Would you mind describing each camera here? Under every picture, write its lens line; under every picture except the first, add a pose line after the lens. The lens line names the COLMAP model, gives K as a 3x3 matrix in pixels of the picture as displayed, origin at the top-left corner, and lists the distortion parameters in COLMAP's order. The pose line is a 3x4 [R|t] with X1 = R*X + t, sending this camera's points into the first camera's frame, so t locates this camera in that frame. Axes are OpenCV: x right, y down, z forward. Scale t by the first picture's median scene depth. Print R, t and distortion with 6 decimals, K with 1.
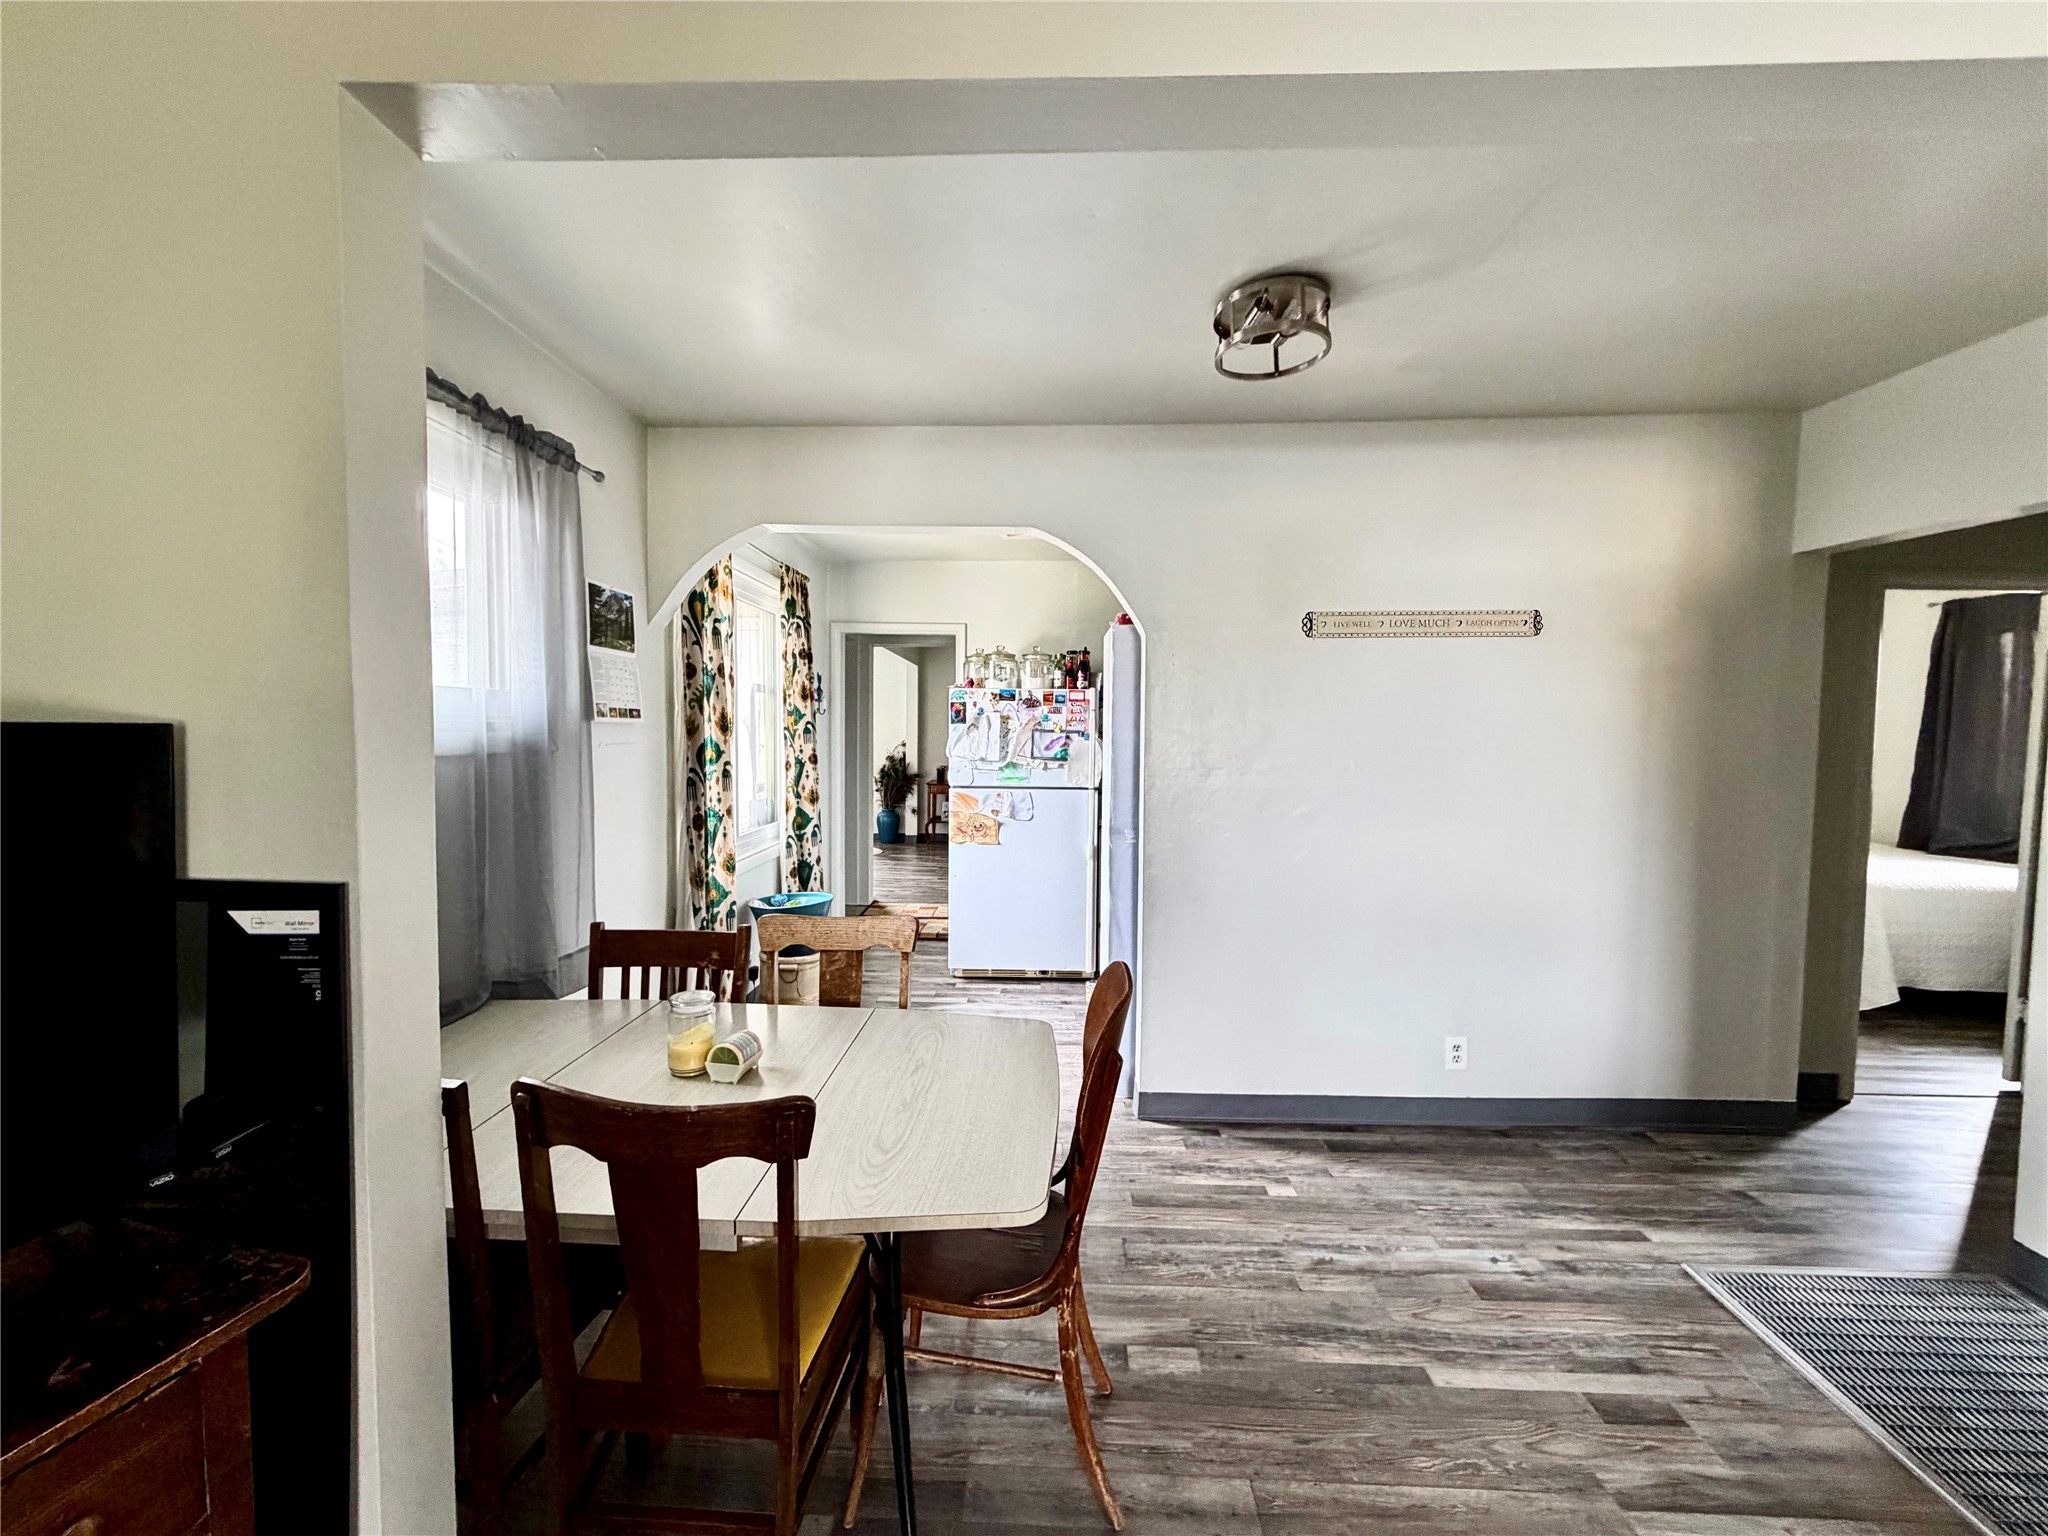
lens RADIAL K [[817.3, 0, 1012.8], [0, 817.3, 772.3], [0, 0, 1]] dist [0.002764, 0.000077]
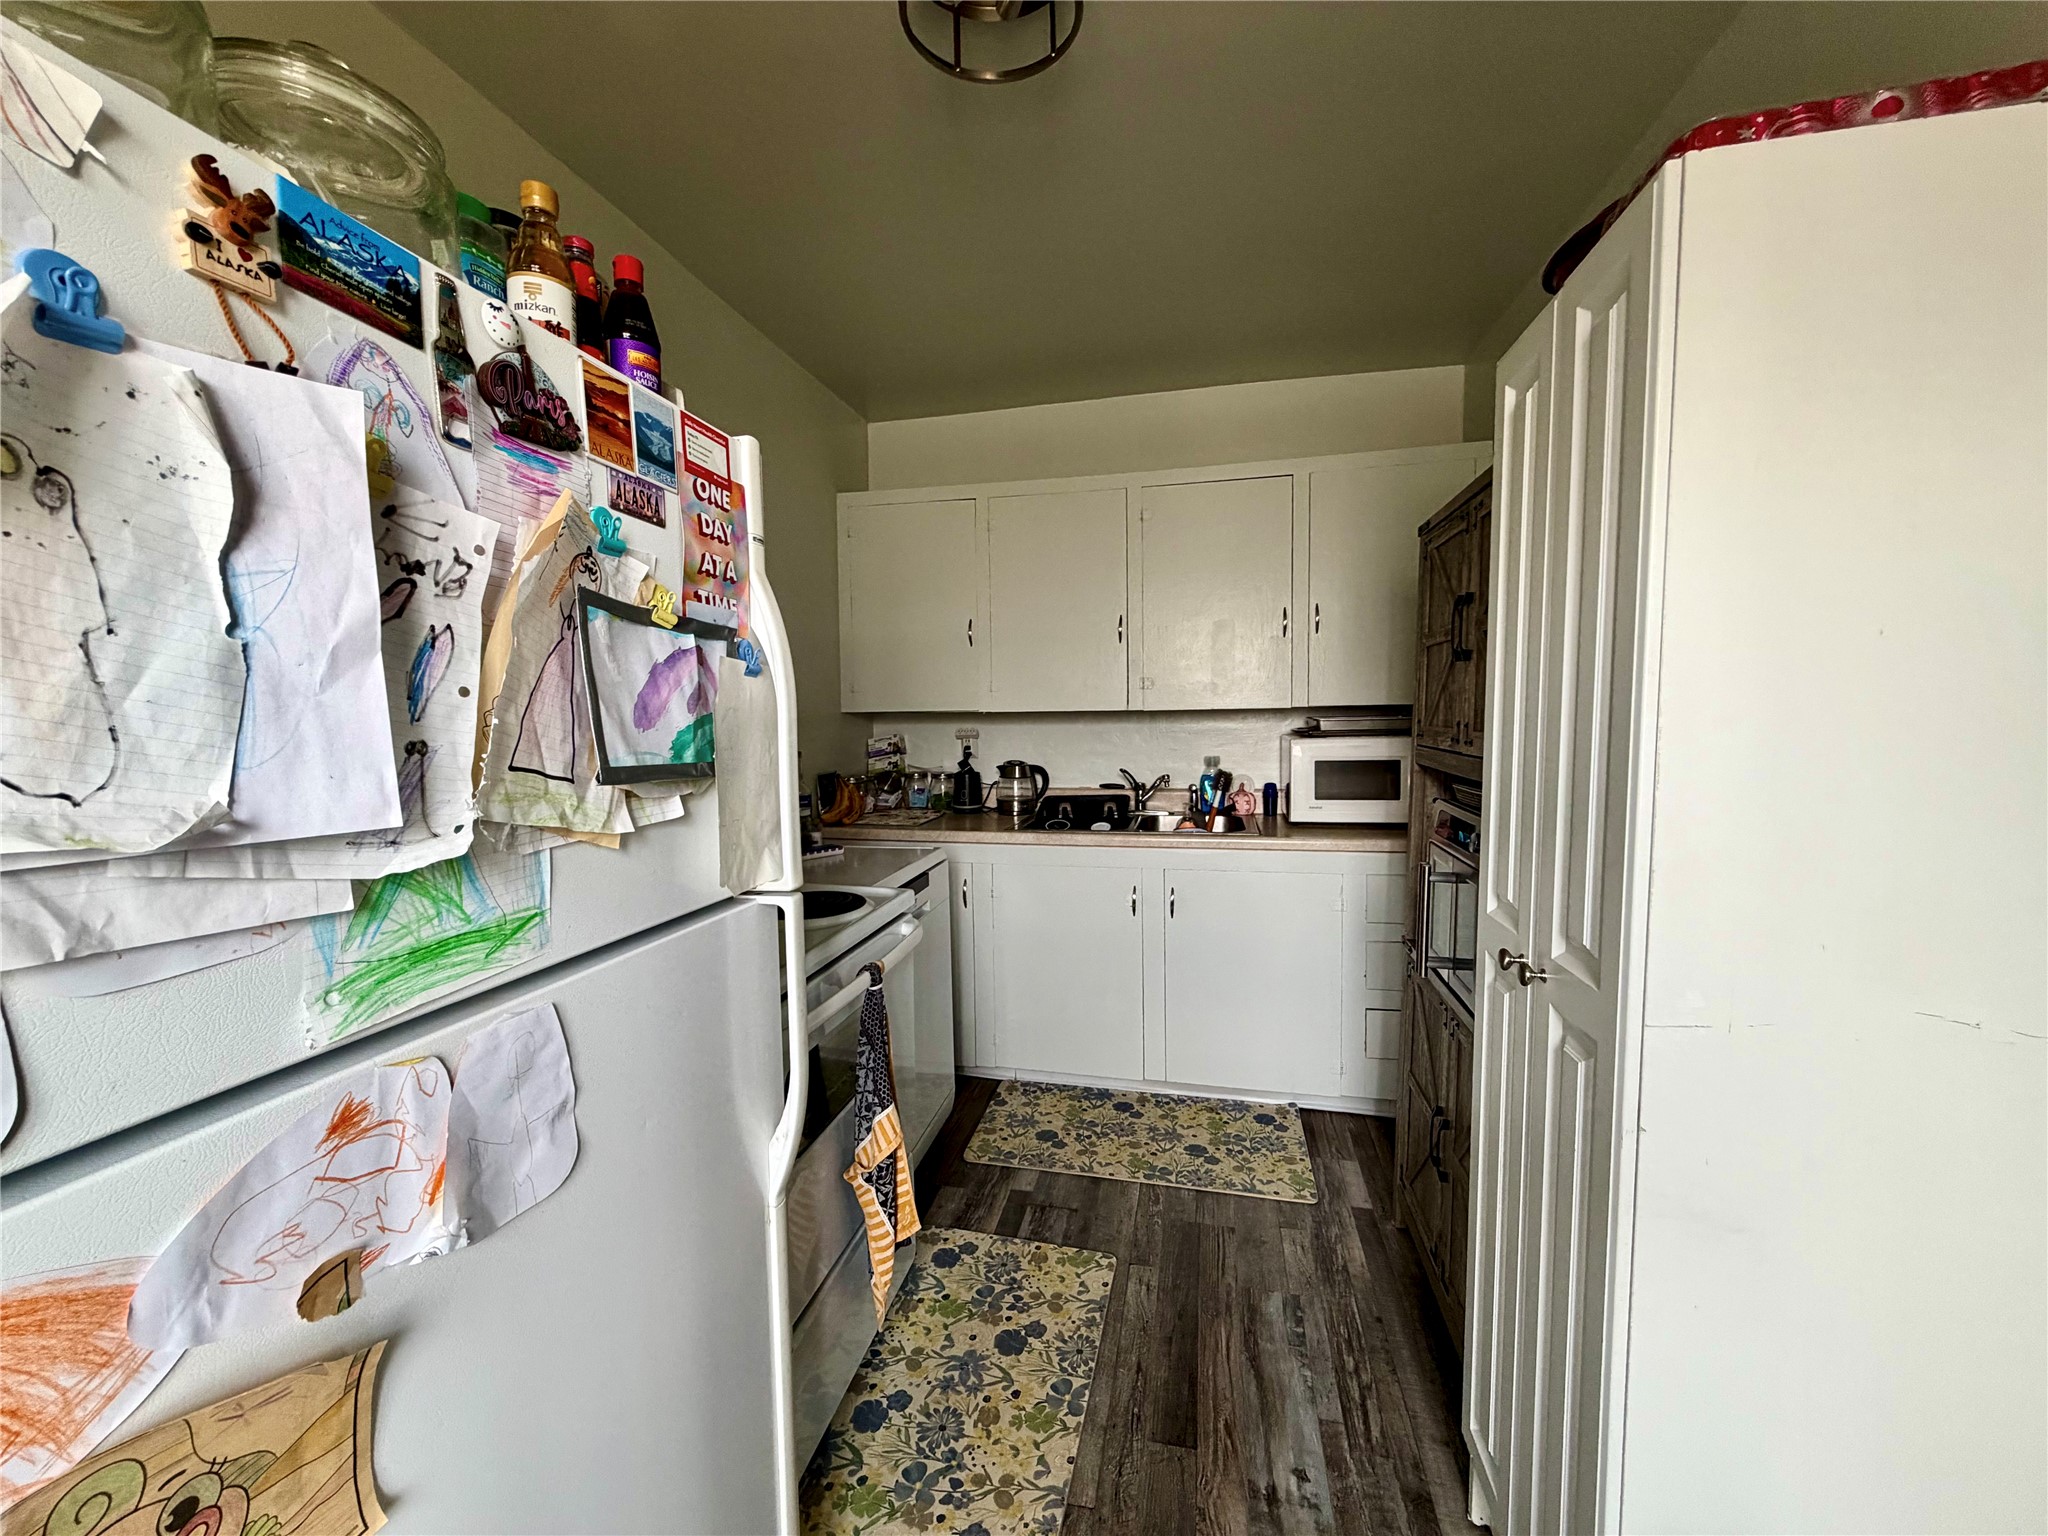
lens RADIAL K [[817.3, 0, 1024.1], [0, 817.3, 770.2], [0, 0, 1]] dist [0.002764, 0.000077]
pose [[0.168741, -0.082908, 0.982167, -0.113371], [0.059518, 0.995495, 0.073807, -0.025883], [-0.983862, 0.046003, 0.172916, 0.892366]]
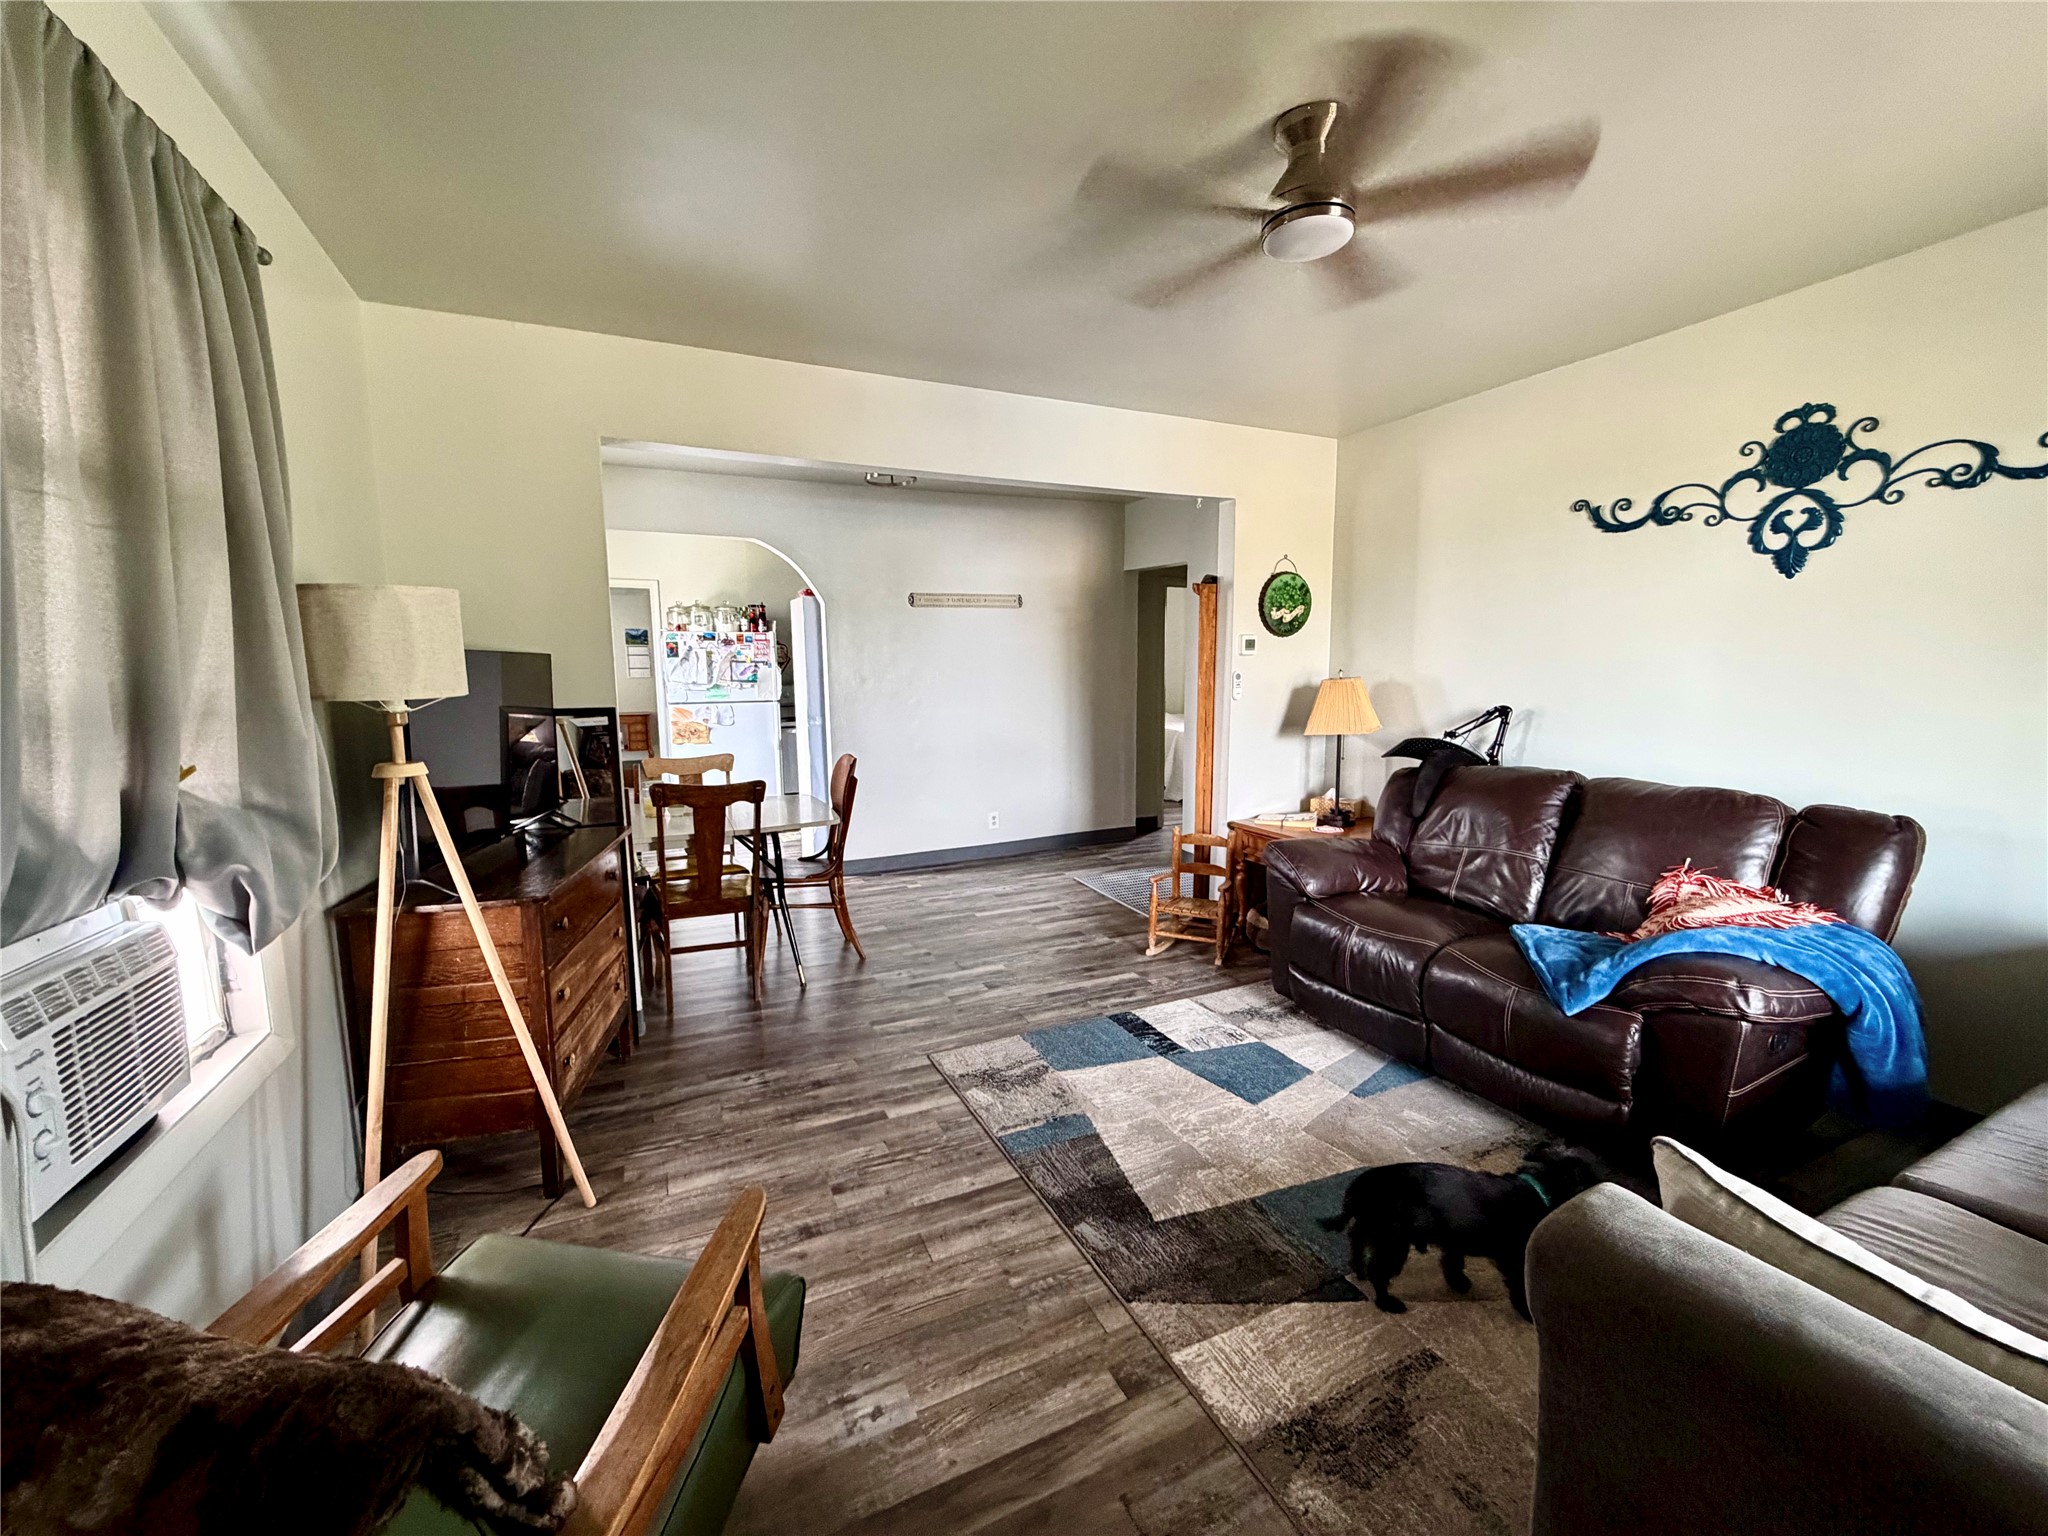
lens RADIAL K [[817.3, 0, 1017.6], [0, 817.3, 767.9], [0, 0, 1]] dist [0.002764, 0.000077]
pose [[0.887374, -0.074451, 0.455000, -0.193875], [0.041566, 0.995776, 0.081873, 0.037637], [-0.459173, -0.053740, 0.886720, -0.506190]]
